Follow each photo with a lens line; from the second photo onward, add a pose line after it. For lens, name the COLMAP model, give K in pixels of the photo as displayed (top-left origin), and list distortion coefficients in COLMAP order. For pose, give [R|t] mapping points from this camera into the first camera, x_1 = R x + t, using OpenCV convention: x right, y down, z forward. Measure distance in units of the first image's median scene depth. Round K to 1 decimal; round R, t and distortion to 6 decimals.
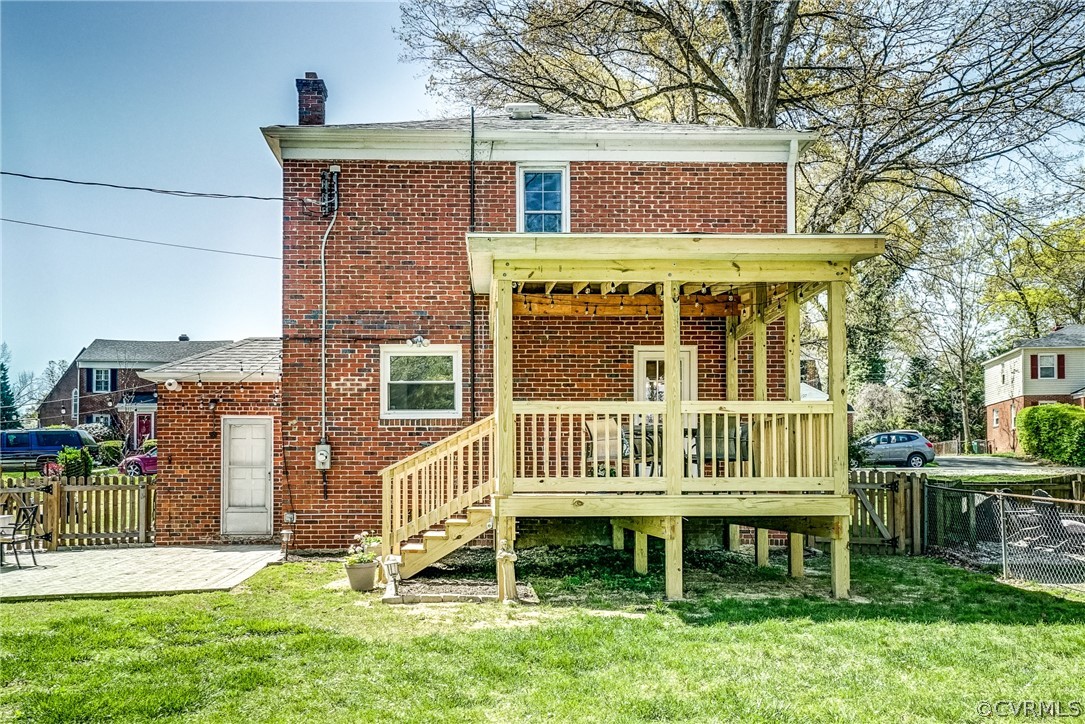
lens RADIAL K [[1067.4, 0, 496.2], [0, 1067.4, 431.3], [0, 0, 1]] dist [0.071436, 0.000000]
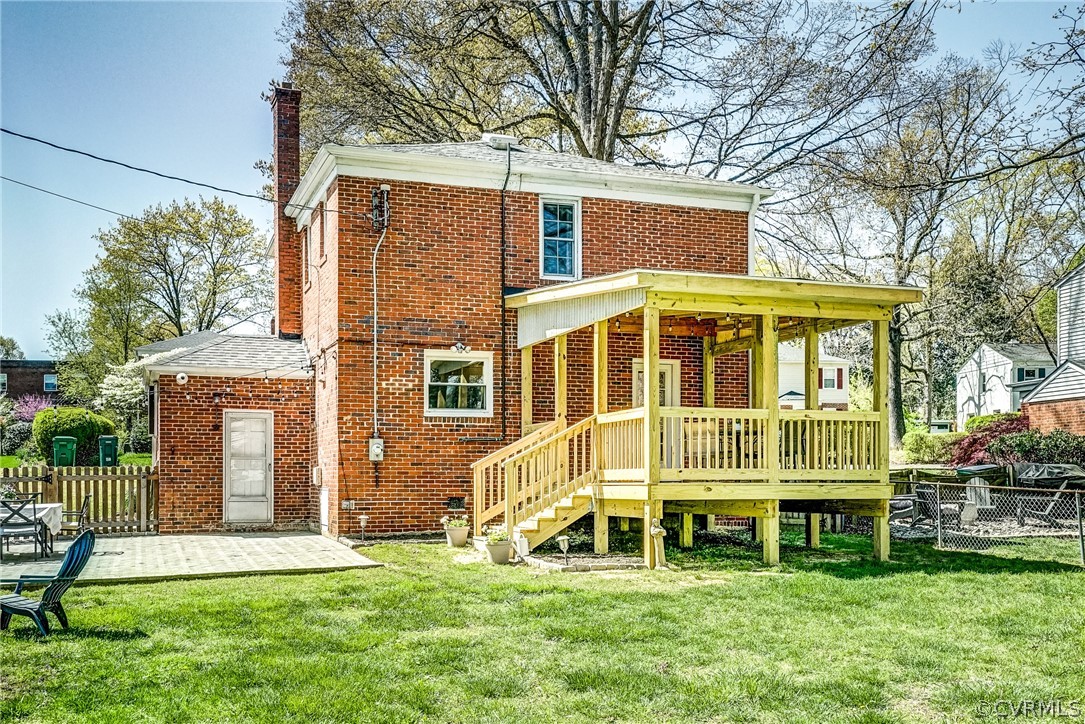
lens RADIAL K [[1067.4, 0, 489.8], [0, 1067.4, 448.3], [0, 0, 1]] dist [0.071436, 0.000000]
pose [[0.958618, 0.011507, 0.284464, -0.358562], [-0.017088, 0.999707, 0.017144, 0.001659], [-0.284183, -0.021295, 0.958533, -0.087717]]
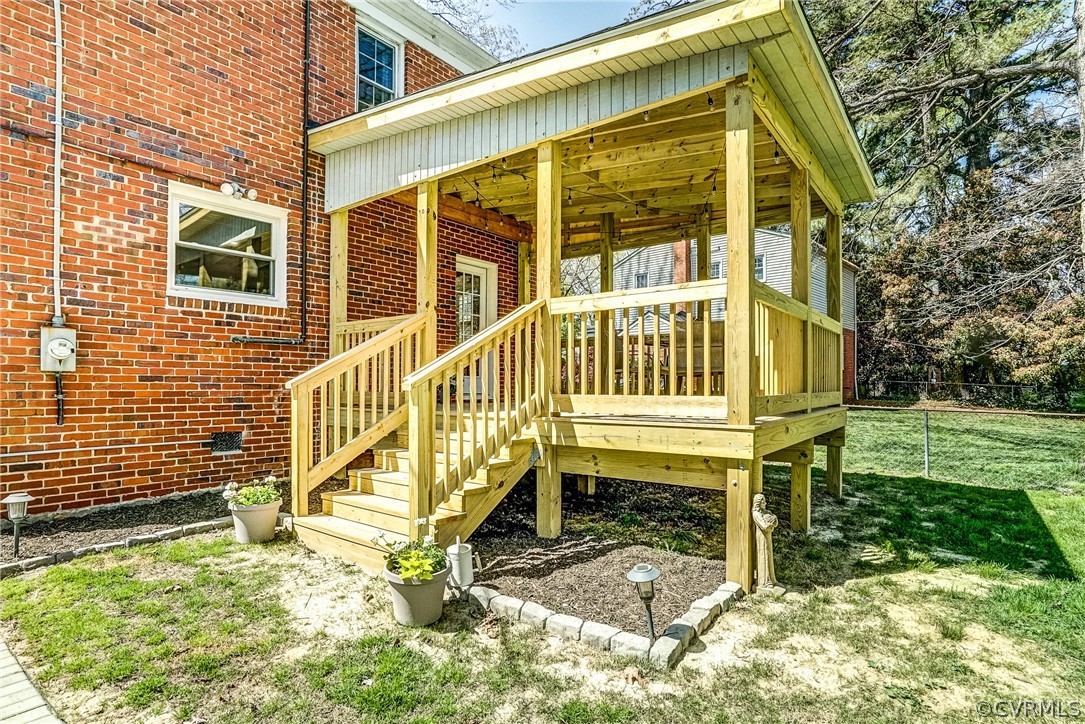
lens RADIAL K [[555.2, 0, 537.1], [0, 555.2, 377.4], [0, 0, 1]] dist [-0.026985, 0.012197]
pose [[0.634099, 0.012243, 0.773155, -0.222395], [-0.043997, 0.998826, 0.020267, 0.021141], [-0.771999, -0.046868, 0.633893, 0.613442]]
